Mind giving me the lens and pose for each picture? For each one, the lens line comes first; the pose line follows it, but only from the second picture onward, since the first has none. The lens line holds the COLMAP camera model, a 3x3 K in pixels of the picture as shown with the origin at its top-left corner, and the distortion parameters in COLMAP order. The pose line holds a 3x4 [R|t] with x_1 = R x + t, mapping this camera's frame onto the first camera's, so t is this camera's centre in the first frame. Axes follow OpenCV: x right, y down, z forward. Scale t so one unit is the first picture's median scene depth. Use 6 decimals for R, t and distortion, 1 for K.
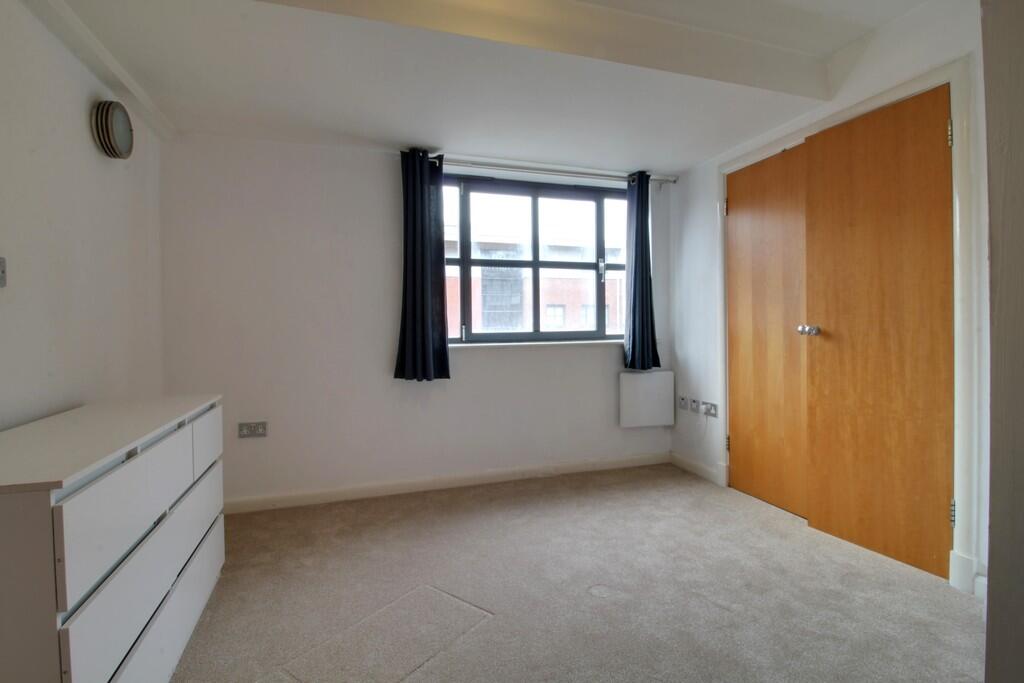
lens RADIAL K [[476.1, 0, 507.9], [0, 476.1, 336.7], [0, 0, 1]] dist [-0.011447, -0.007375]
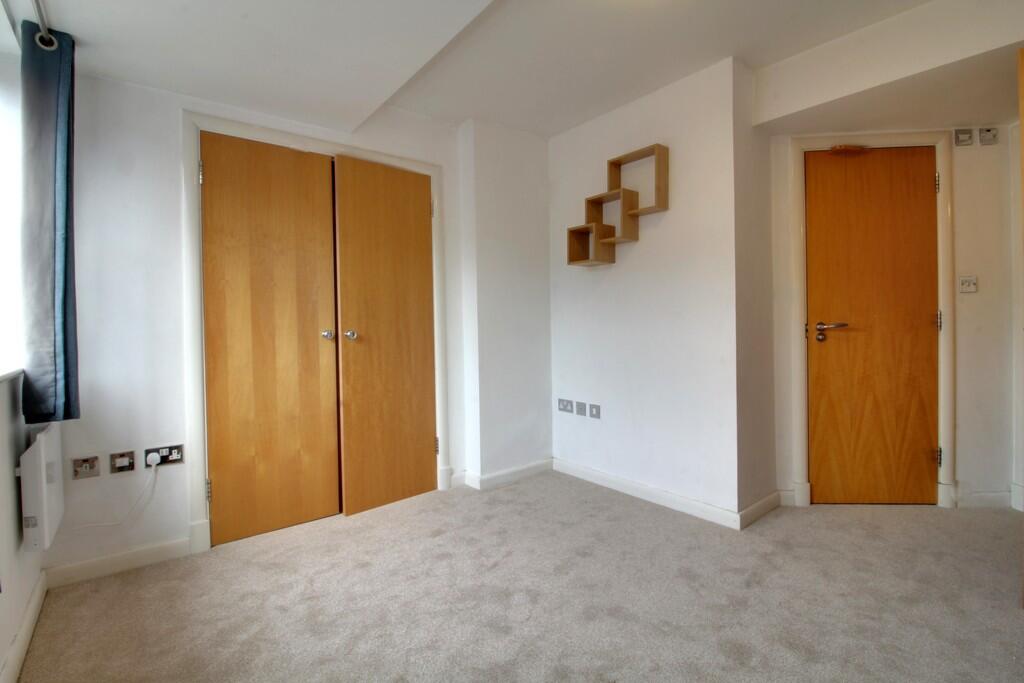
lens RADIAL K [[476.1, 0, 522.8], [0, 476.1, 332.8], [0, 0, 1]] dist [-0.011447, -0.007375]
pose [[-0.379074, -0.002848, 0.925362, -0.470811], [0.035635, 0.999209, 0.017673, -0.019517], [-0.924680, 0.039675, -0.378672, 0.936779]]
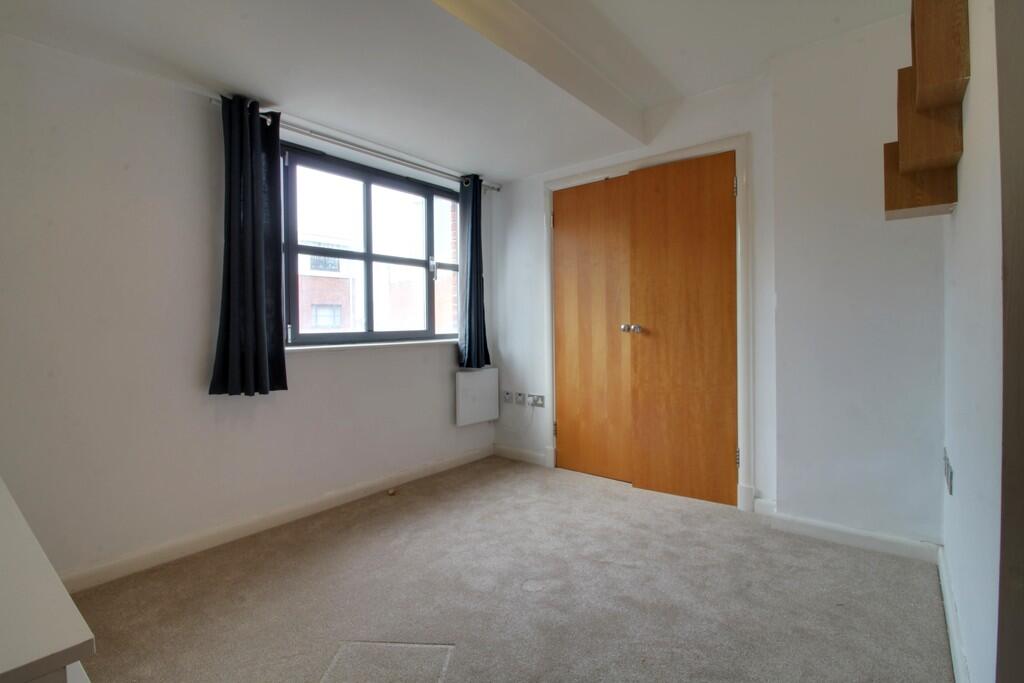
lens RADIAL K [[476.1, 0, 511.5], [0, 476.1, 337.8], [0, 0, 1]] dist [-0.011447, -0.007375]
pose [[0.836480, -0.013773, 0.547824, -0.277162], [0.014049, 0.999895, 0.003688, 0.002052], [-0.547817, 0.004611, 0.836585, 0.123760]]
